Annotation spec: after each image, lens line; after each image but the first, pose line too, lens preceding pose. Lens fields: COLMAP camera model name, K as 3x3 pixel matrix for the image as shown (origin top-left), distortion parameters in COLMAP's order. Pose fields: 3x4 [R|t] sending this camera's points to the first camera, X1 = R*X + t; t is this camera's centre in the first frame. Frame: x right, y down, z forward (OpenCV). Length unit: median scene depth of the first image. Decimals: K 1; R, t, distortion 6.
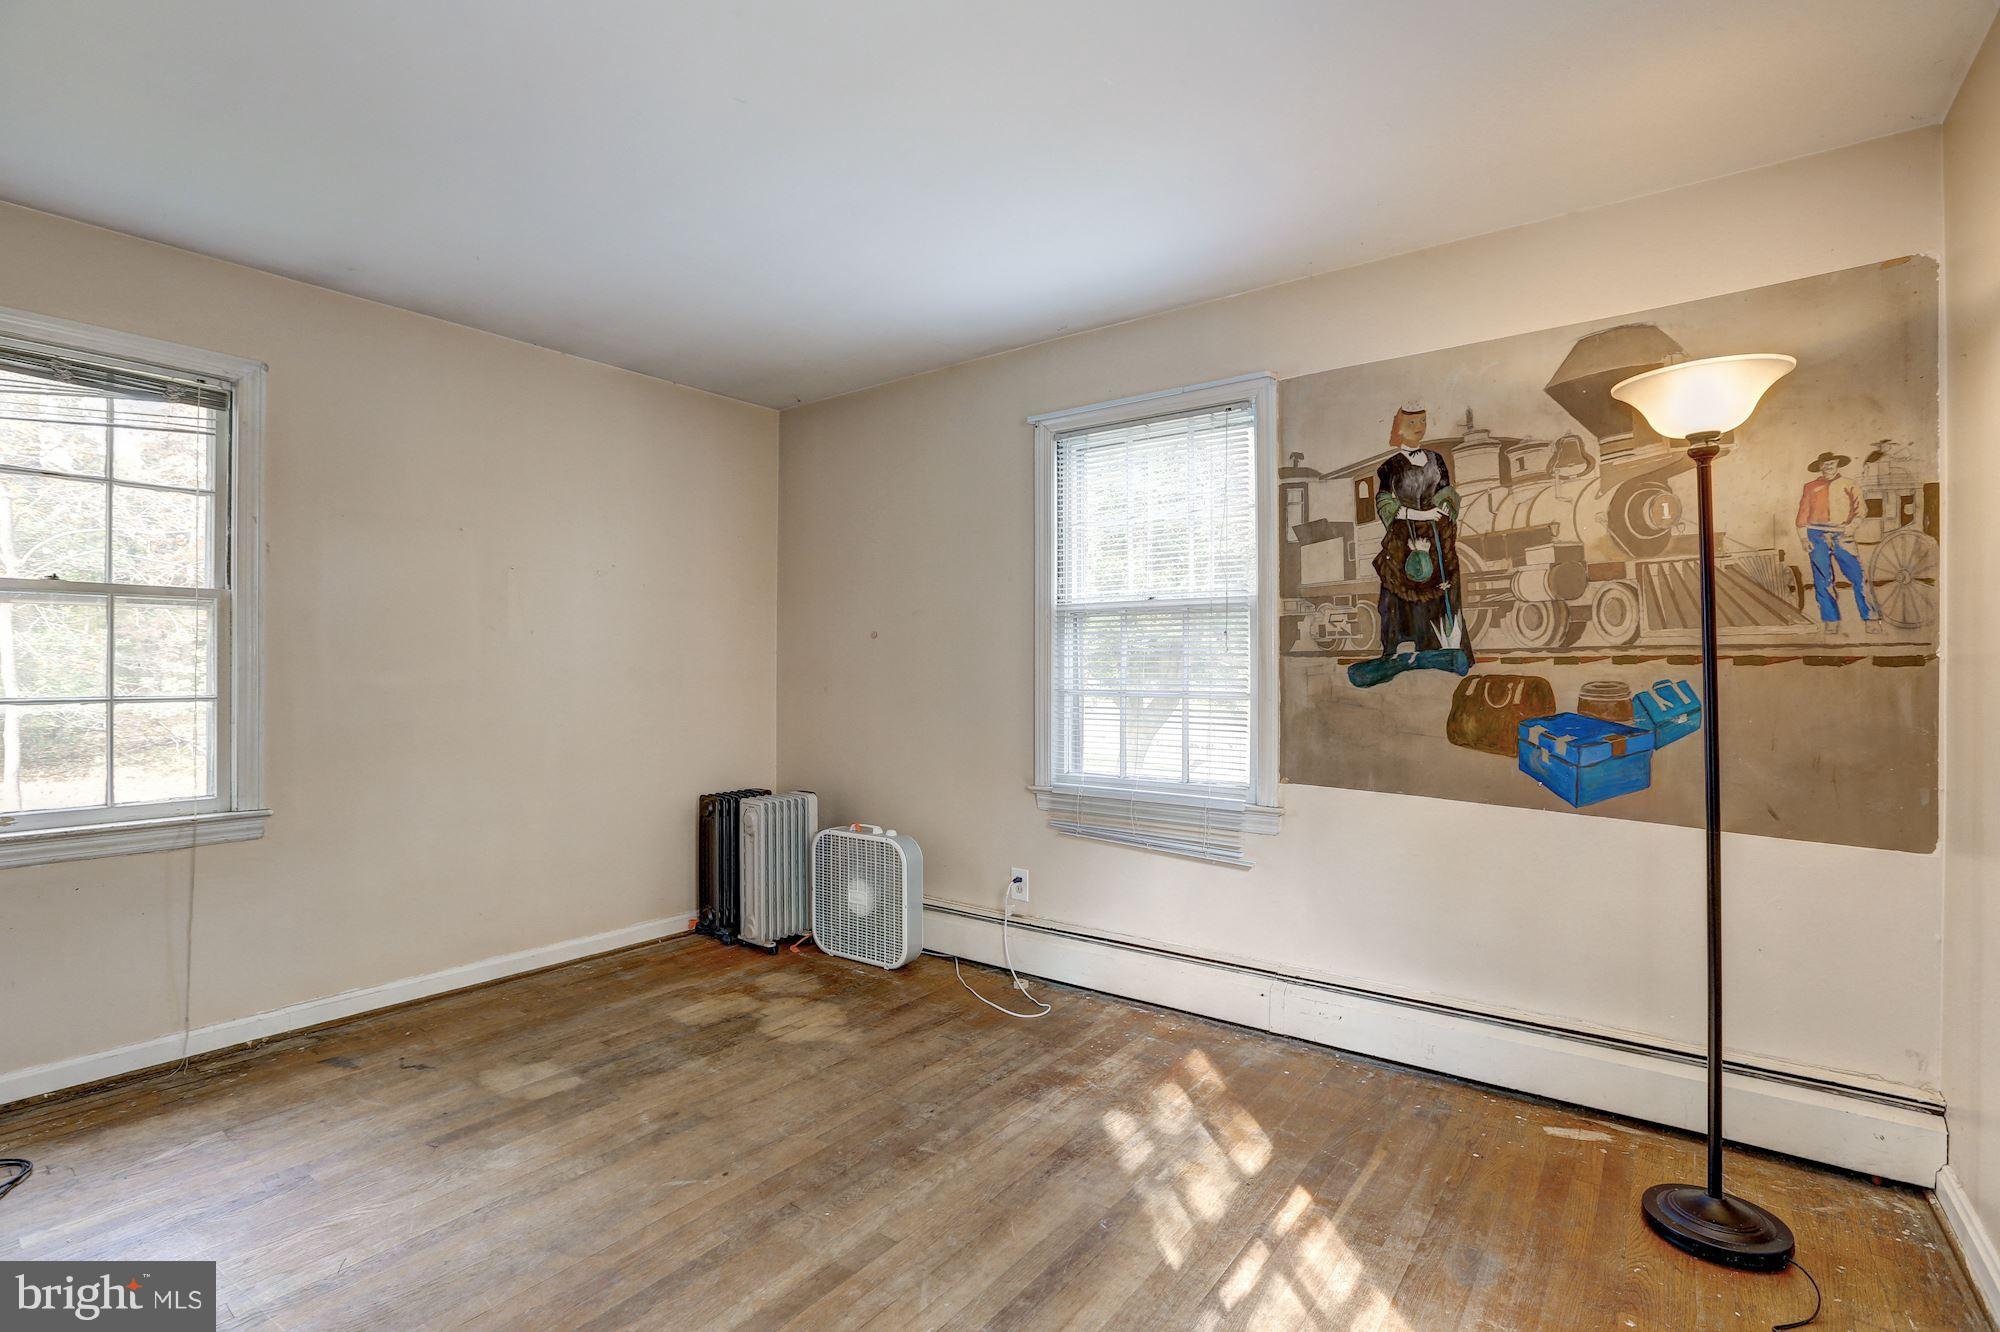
lens RADIAL K [[903.8, 0, 992.3], [0, 903.8, 662.7], [0, 0, 1]] dist [-0.003178, 0.000701]
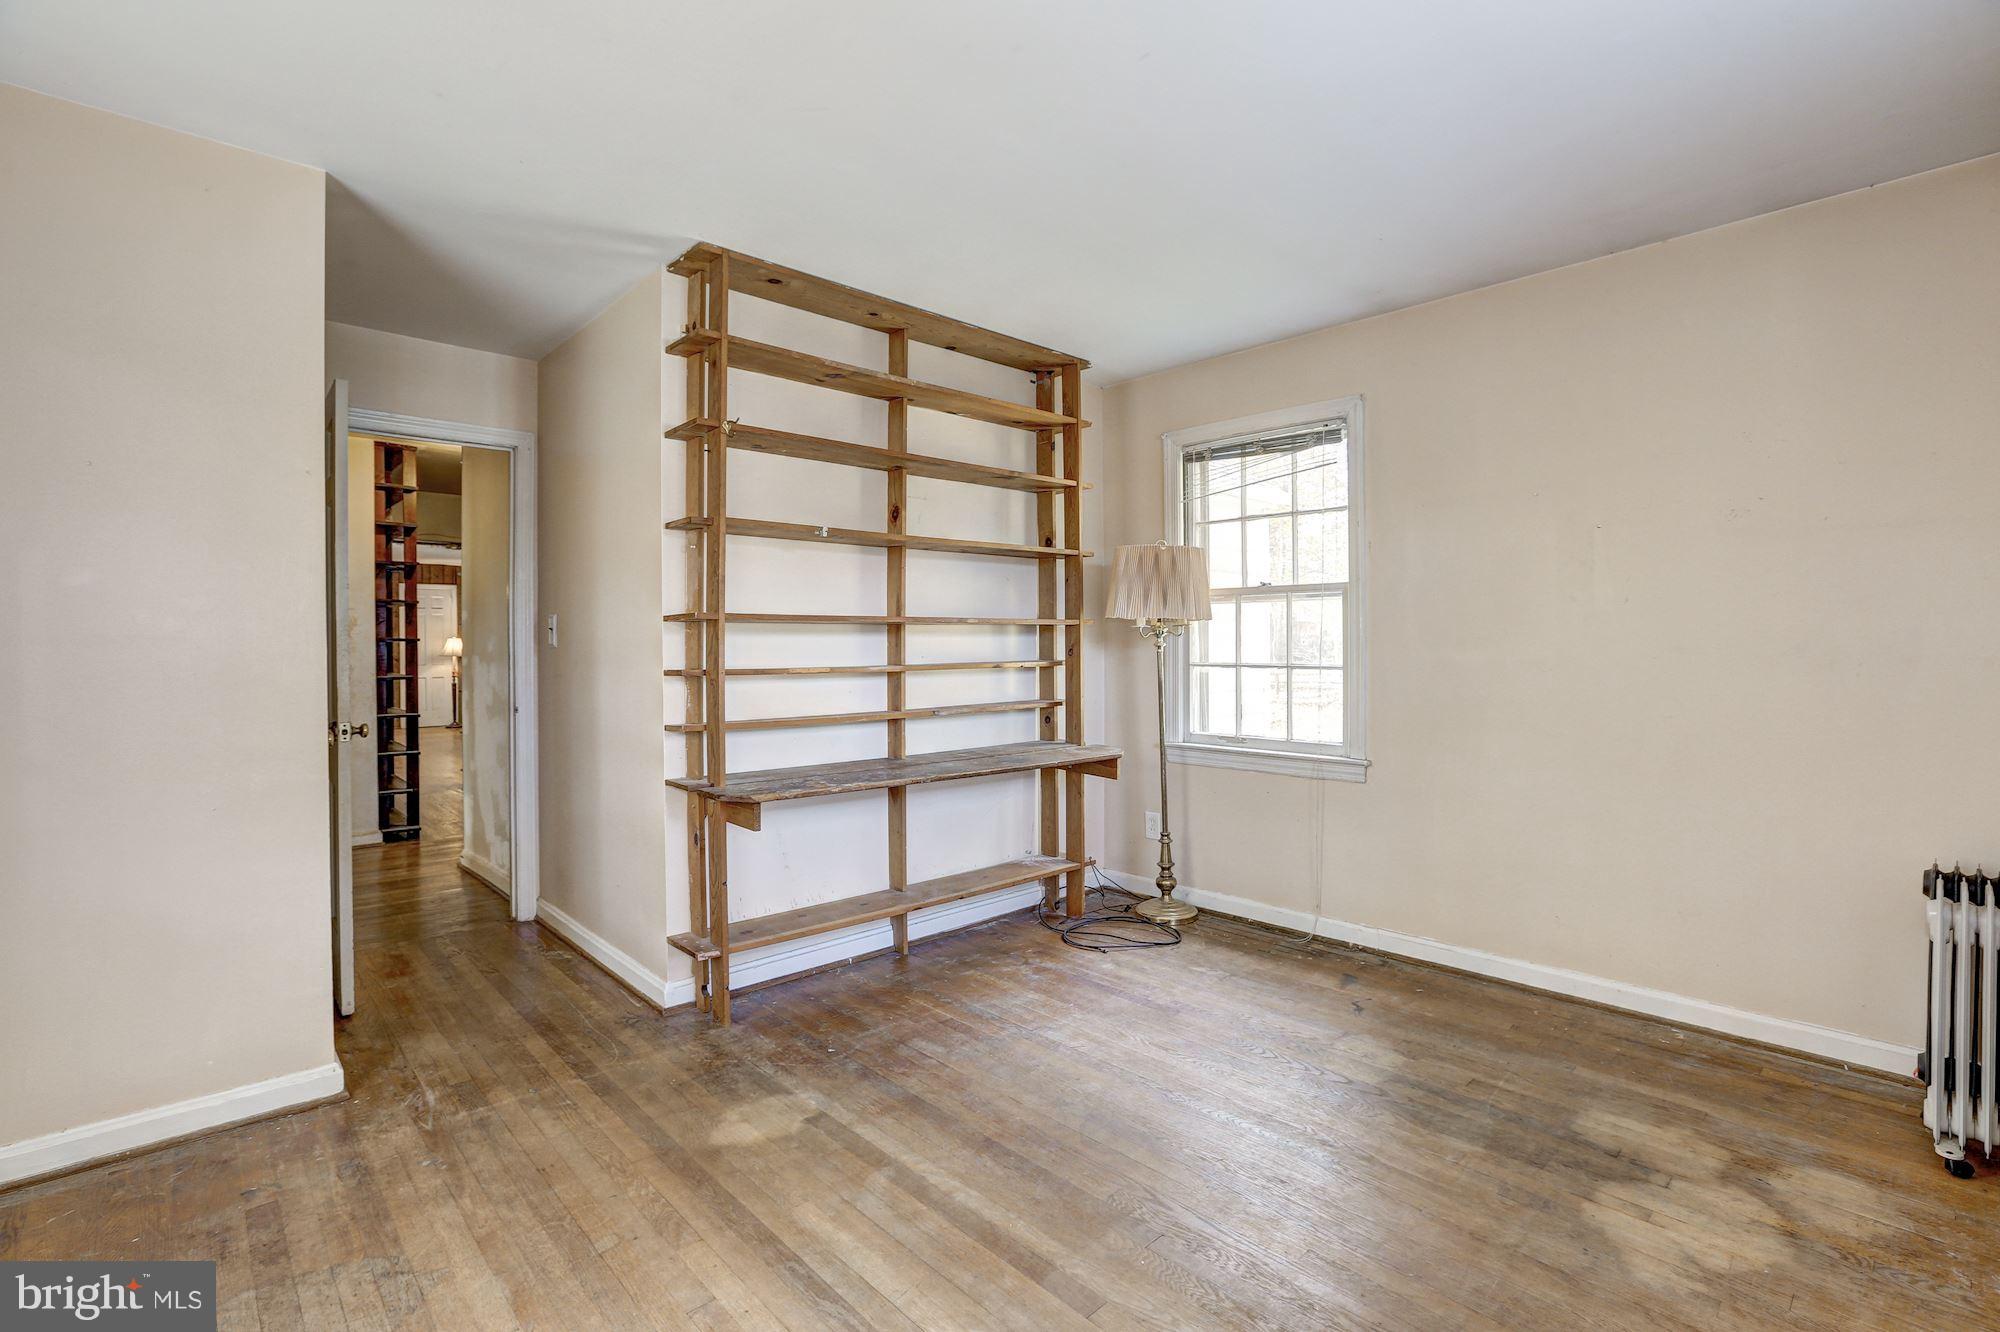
lens RADIAL K [[903.8, 0, 992.3], [0, 903.8, 662.7], [0, 0, 1]] dist [-0.003178, 0.000701]
pose [[-0.128590, 0.015799, -0.991572, 0.452964], [0.005327, 0.999870, 0.015241, 0.008826], [0.991683, -0.003322, -0.128658, 0.634633]]
